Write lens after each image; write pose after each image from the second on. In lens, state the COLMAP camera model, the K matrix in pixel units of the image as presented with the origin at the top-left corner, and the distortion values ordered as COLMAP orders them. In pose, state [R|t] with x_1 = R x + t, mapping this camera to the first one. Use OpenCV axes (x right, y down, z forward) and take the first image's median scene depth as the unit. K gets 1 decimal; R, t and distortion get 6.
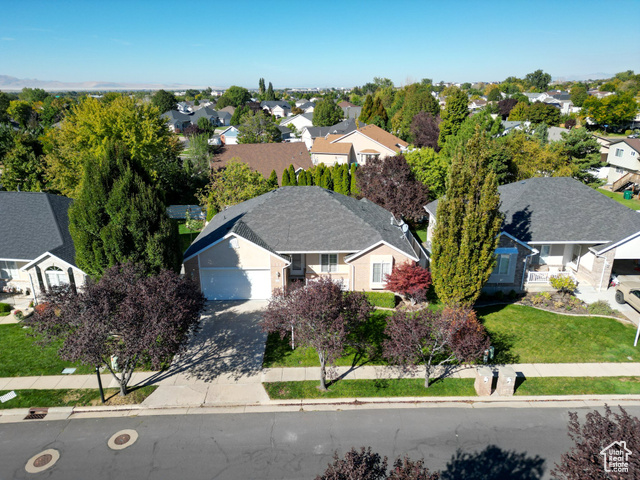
lens RADIAL K [[454.1, 0, 322.8], [0, 454.1, 241.5], [0, 0, 1]] dist [0.024207, -0.004807]
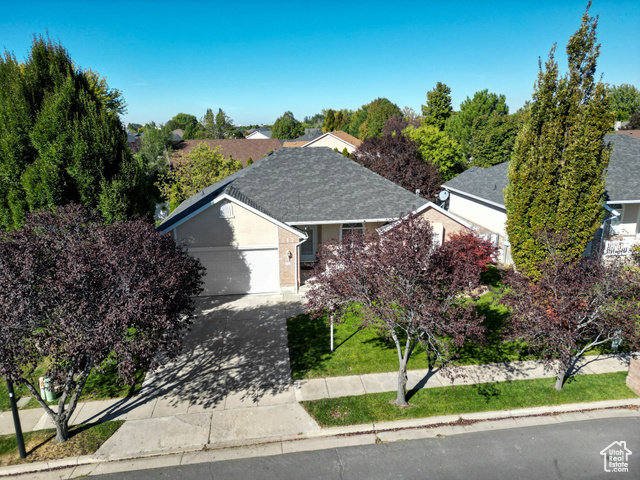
lens RADIAL K [[454.1, 0, 322.8], [0, 454.1, 241.5], [0, 0, 1]] dist [0.024207, -0.004807]
pose [[0.993125, -0.034053, 0.111994, -0.154719], [0.042415, 0.996419, -0.073150, 0.131948], [-0.109102, 0.077398, 0.991013, 0.347544]]
